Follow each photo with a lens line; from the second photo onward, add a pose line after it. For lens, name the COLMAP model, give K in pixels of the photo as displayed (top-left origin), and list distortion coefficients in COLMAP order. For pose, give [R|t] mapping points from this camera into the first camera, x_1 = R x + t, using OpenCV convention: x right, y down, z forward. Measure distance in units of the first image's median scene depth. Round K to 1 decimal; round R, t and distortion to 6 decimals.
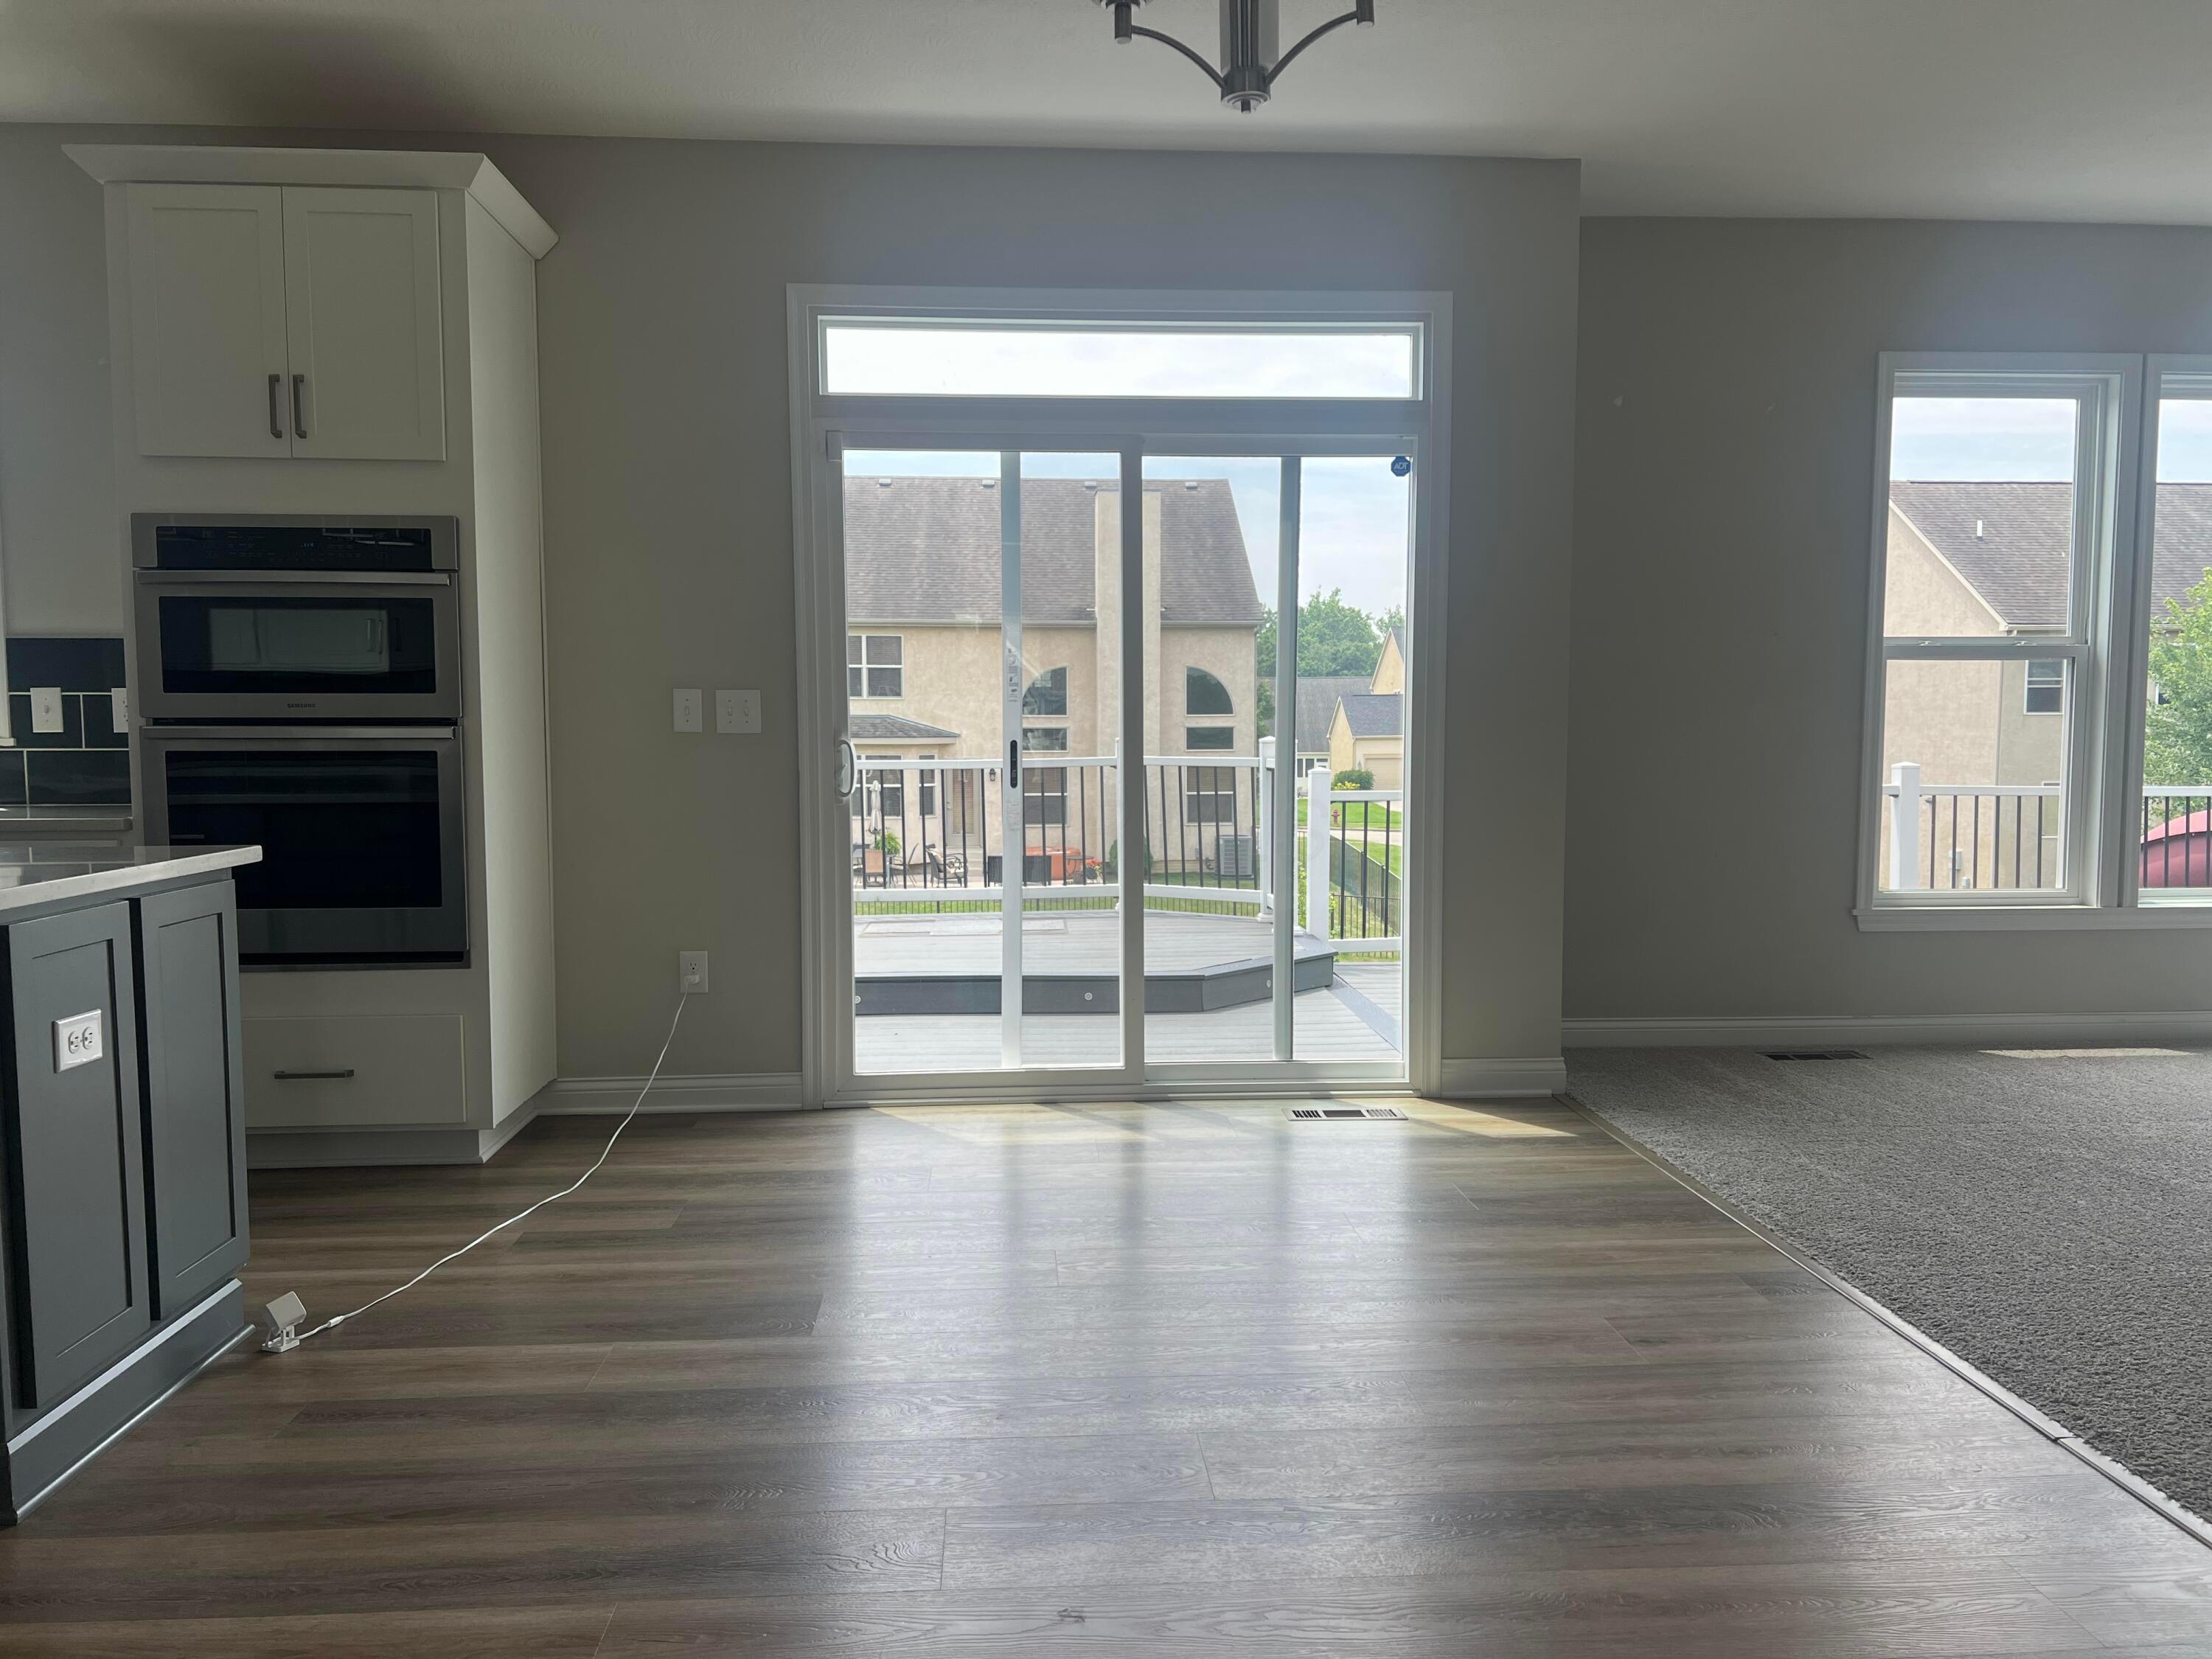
lens RADIAL K [[1665.1, 0, 1117.5], [0, 1665.1, 833.5], [0, 0, 1]] dist [0.048152, -0.043750]
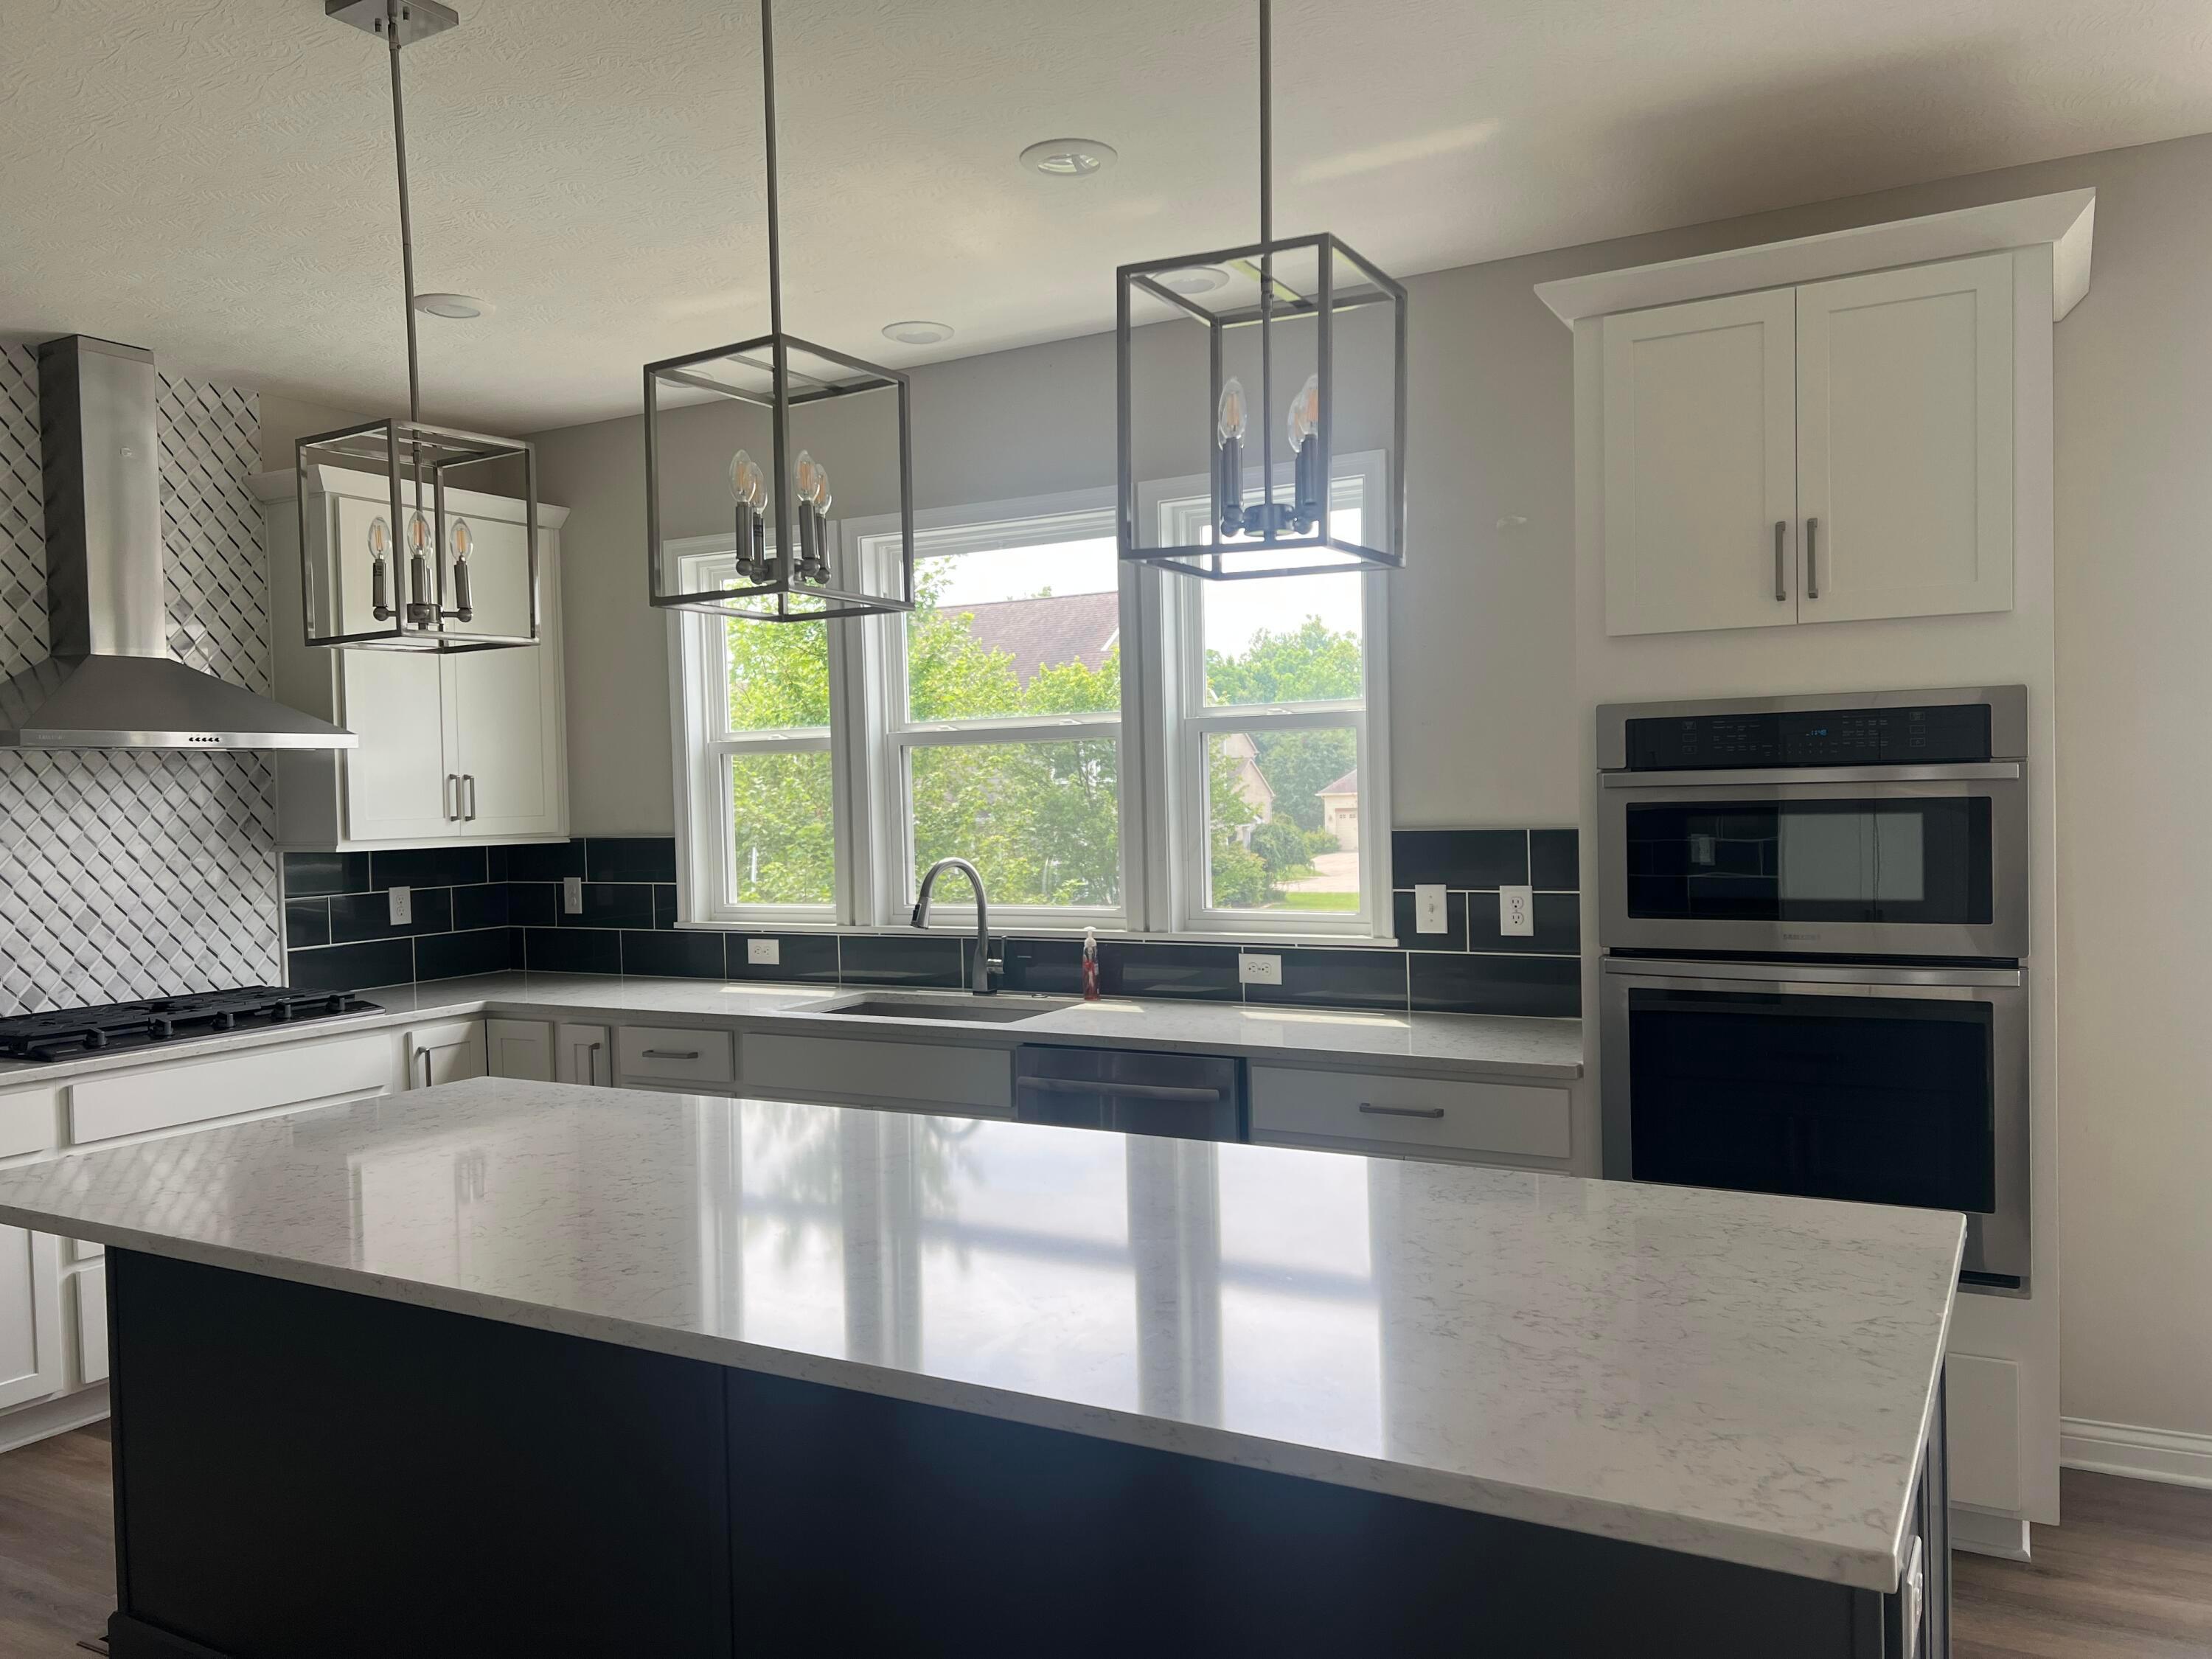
lens RADIAL K [[1665.1, 0, 1099.2], [0, 1665.1, 839.4], [0, 0, 1]] dist [0.048152, -0.043750]
pose [[0.837959, -0.002429, -0.545728, -0.330358], [-0.014987, 0.999510, -0.027462, -0.094246], [0.545528, 0.031191, 0.837512, 0.162112]]
